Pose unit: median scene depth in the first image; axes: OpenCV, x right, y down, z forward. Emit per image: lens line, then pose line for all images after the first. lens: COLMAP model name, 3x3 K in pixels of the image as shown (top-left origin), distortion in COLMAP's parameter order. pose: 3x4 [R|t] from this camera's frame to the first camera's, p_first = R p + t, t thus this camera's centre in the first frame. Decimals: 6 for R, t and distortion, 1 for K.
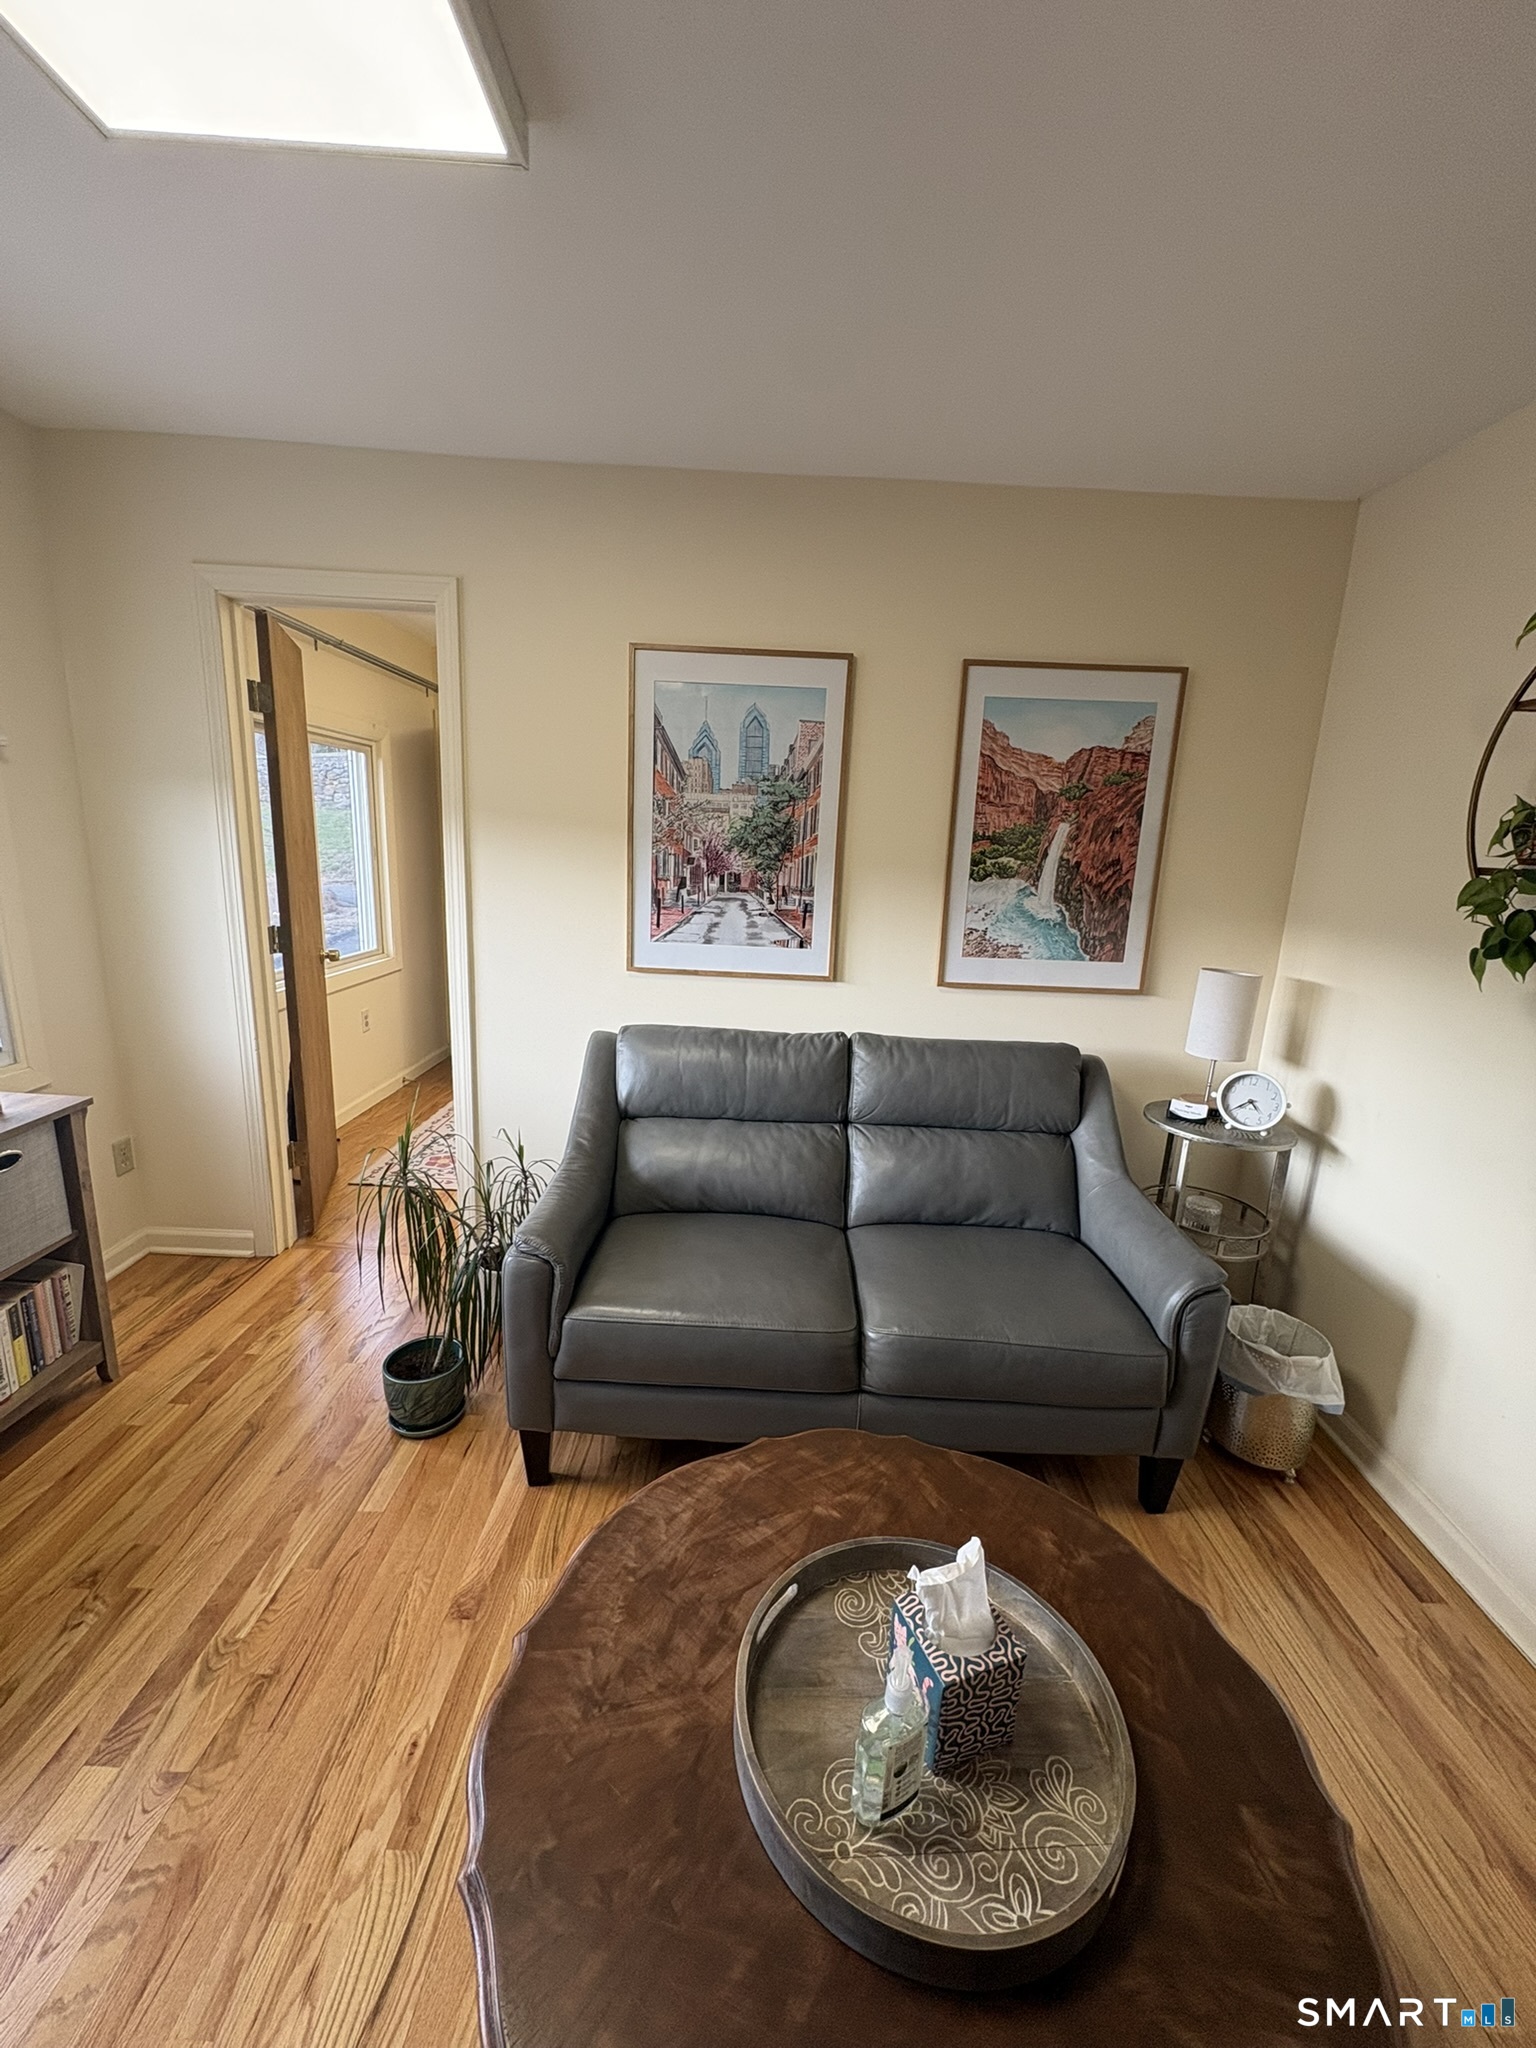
lens RADIAL K [[816.9, 0, 768.0], [0, 816.9, 1024.0], [0, 0, 1]] dist [0.003030, -0.000161]
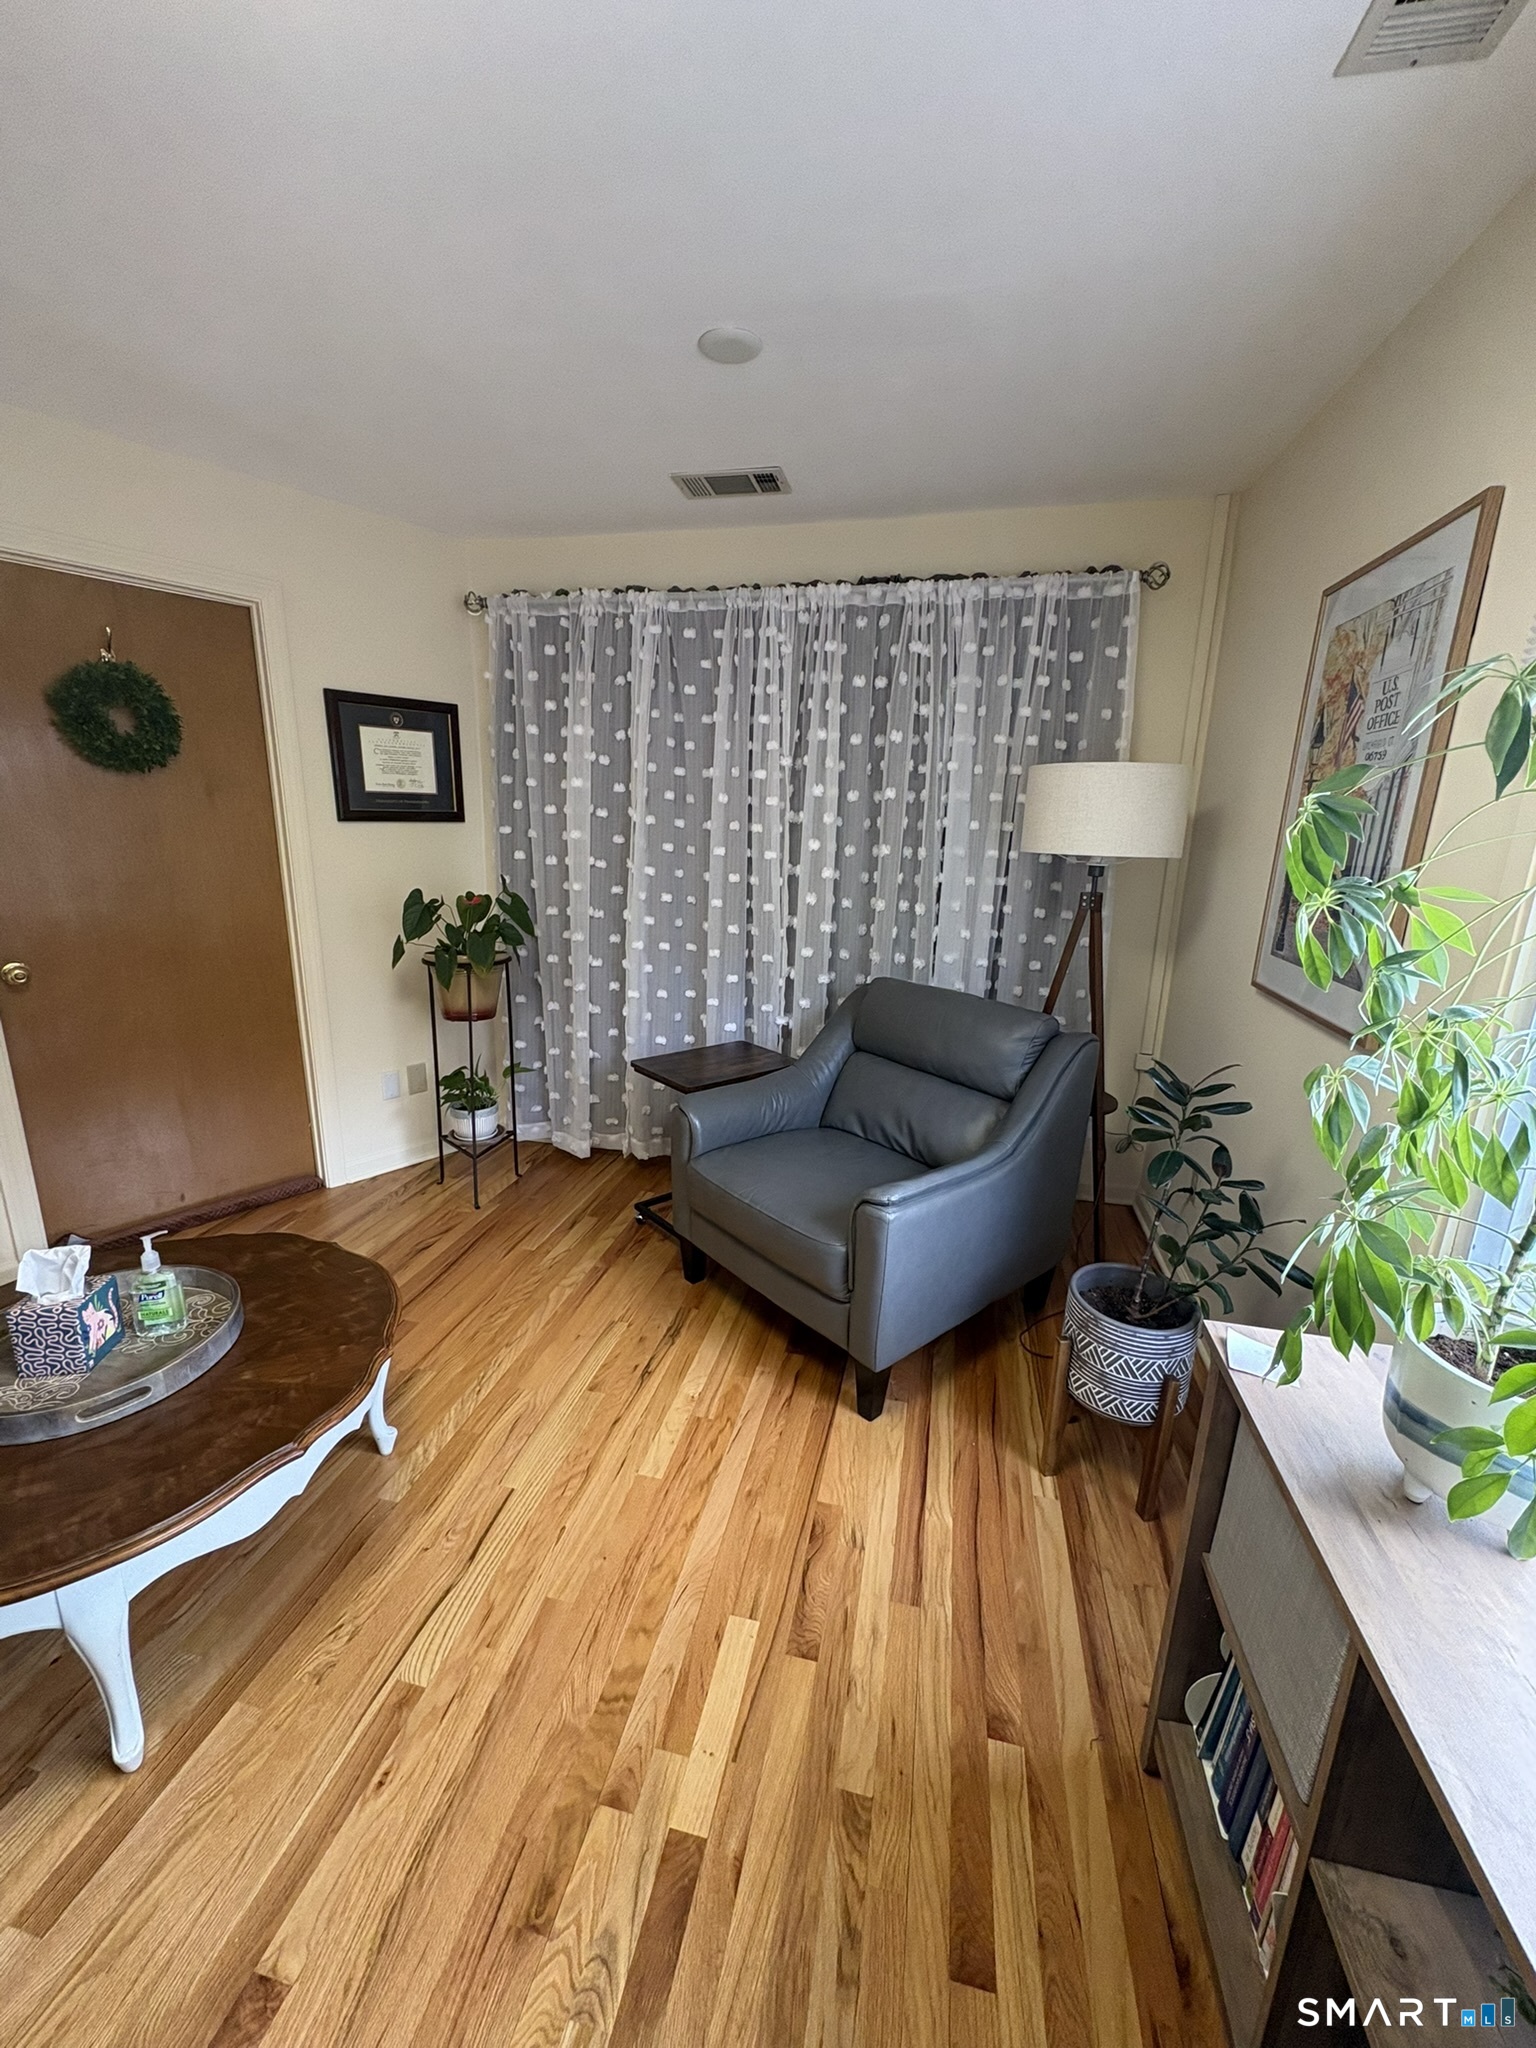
lens RADIAL K [[816.9, 0, 768.0], [0, 816.9, 1024.0], [0, 0, 1]] dist [0.003030, -0.000161]
pose [[-0.977274, -0.119857, 0.174841, -0.515620], [-0.027144, 0.888770, 0.457550, -0.181424], [-0.210234, 0.442406, -0.871825, 0.748515]]
